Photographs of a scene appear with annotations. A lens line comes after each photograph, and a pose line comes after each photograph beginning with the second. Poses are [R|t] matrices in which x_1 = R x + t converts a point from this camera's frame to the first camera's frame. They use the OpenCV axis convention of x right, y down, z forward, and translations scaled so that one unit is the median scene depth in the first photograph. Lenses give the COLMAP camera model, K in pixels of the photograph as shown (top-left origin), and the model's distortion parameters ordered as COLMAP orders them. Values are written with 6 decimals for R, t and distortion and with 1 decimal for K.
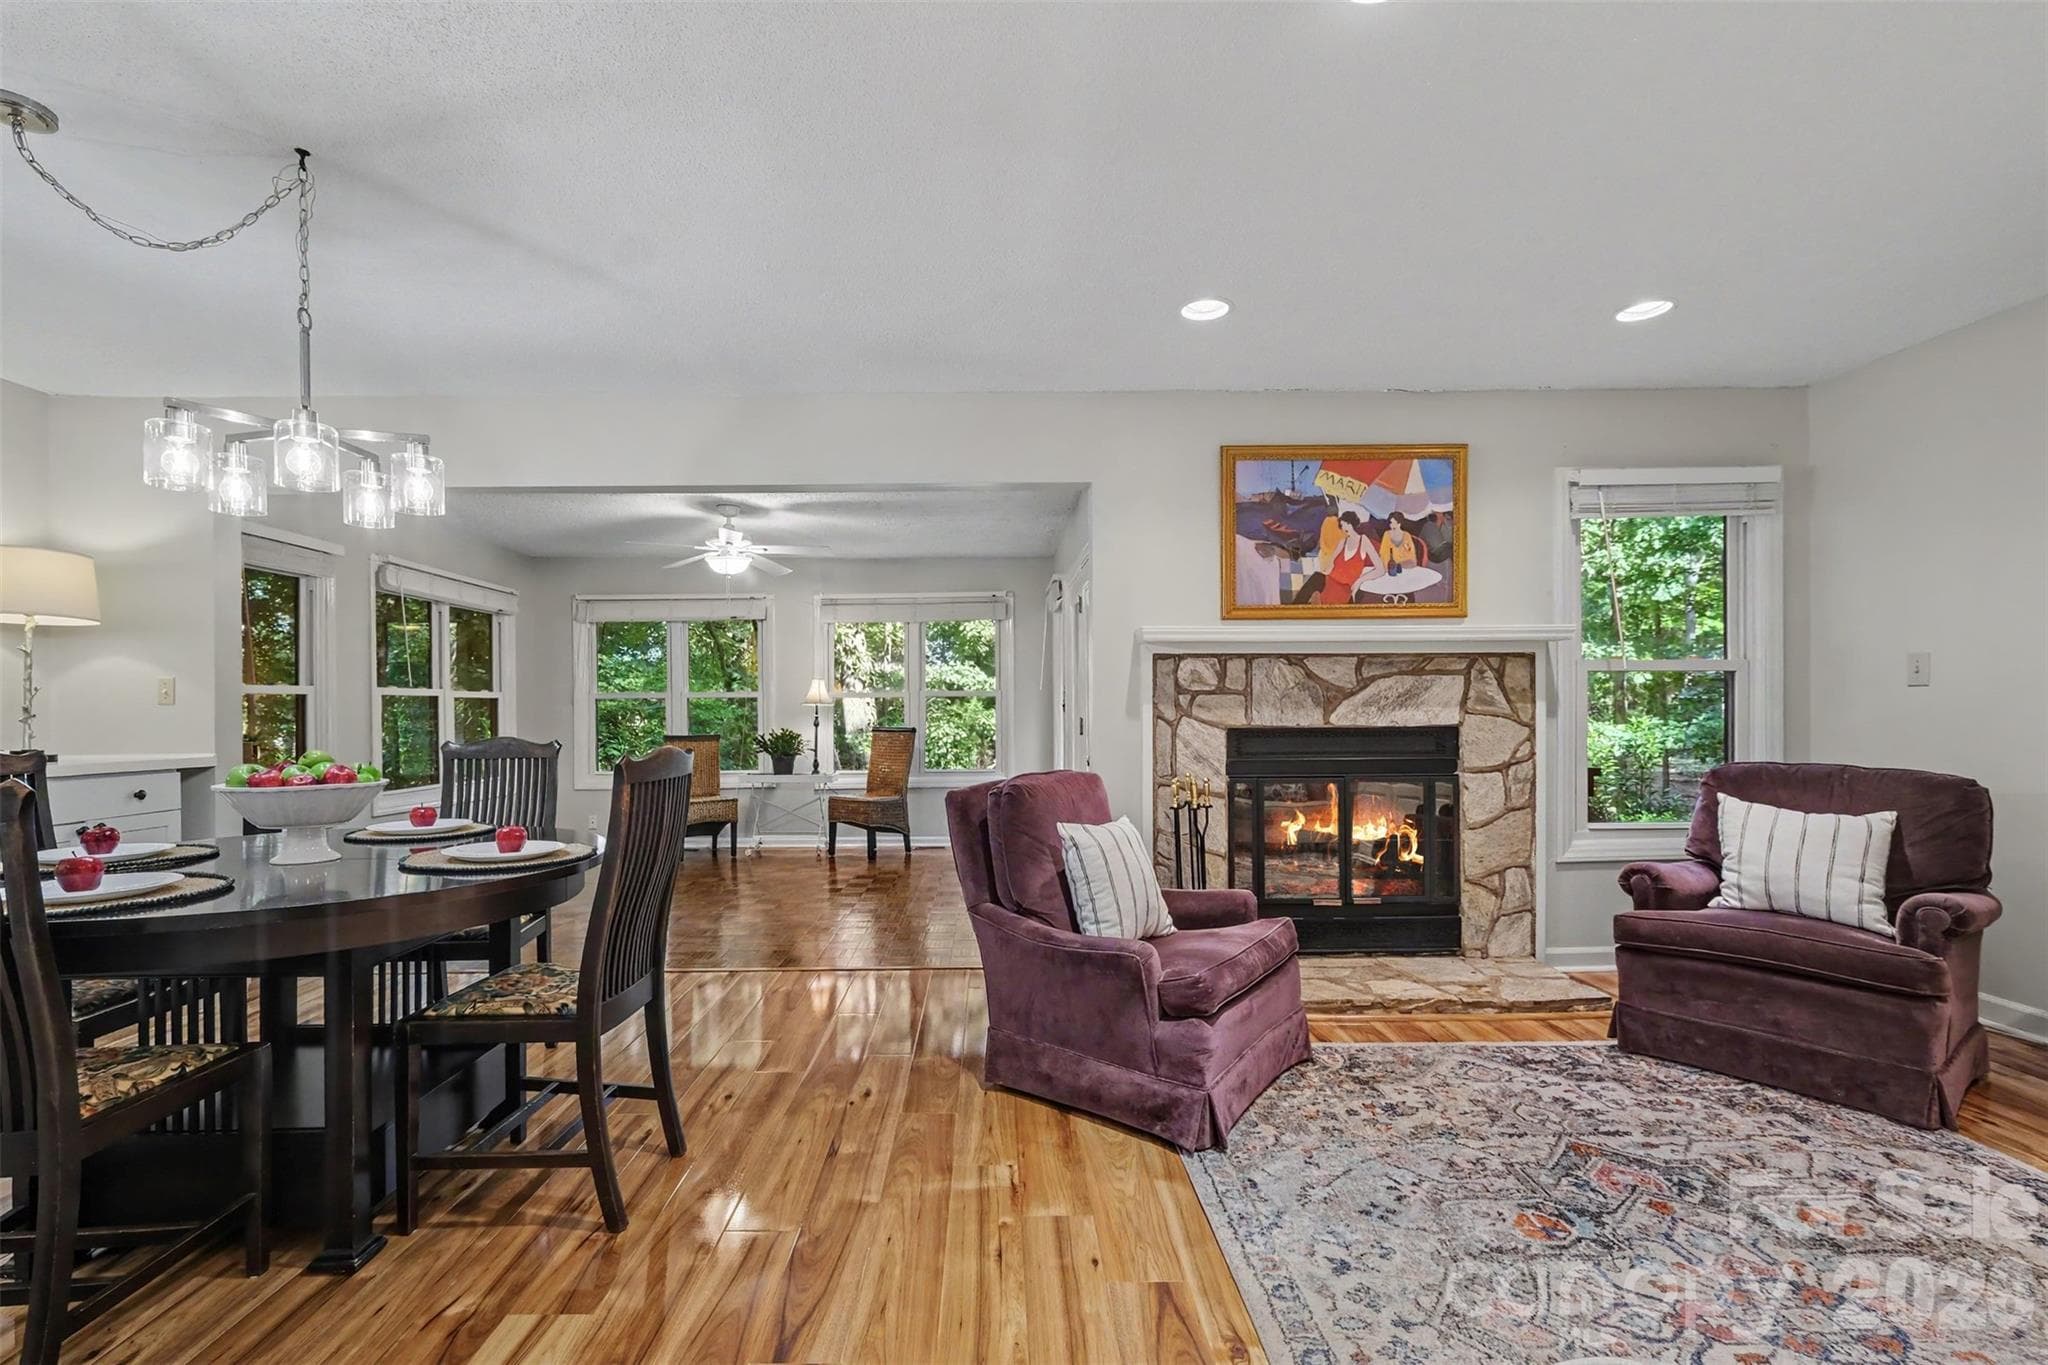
lens RADIAL K [[892.9, 0, 1006.6], [0, 892.9, 682.8], [0, 0, 1]] dist [0.000226, -0.000011]
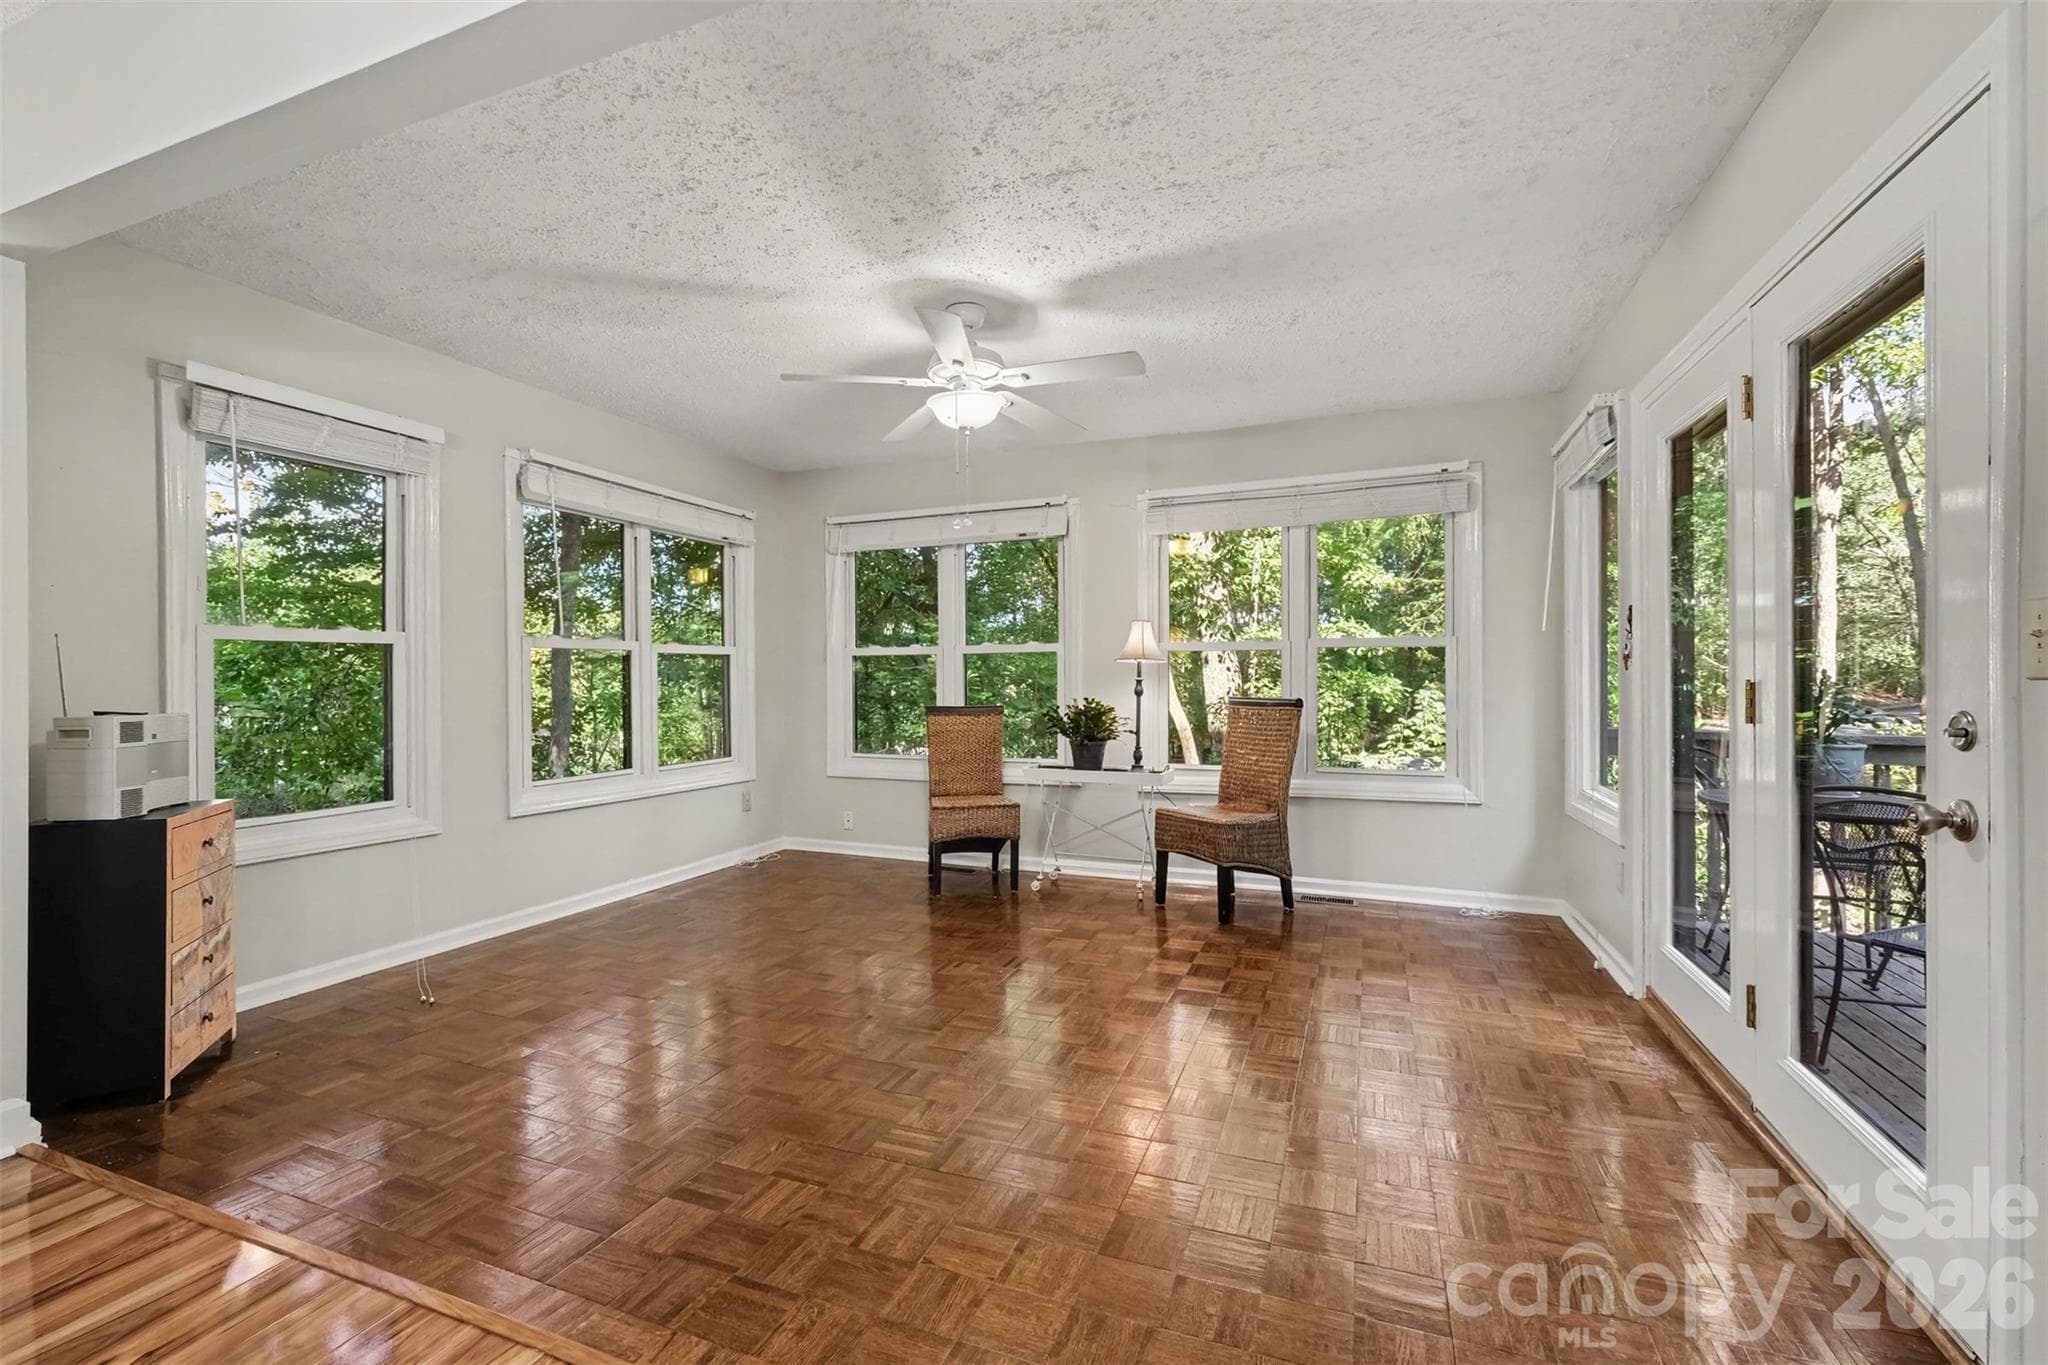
lens RADIAL K [[892.9, 0, 1006.6], [0, 892.9, 682.8], [0, 0, 1]] dist [0.000226, -0.000011]
pose [[0.920074, 0.004681, -0.391716, -0.050509], [0.010292, 0.999295, 0.036116, 0.015892], [0.391609, -0.037261, 0.919377, 0.379613]]
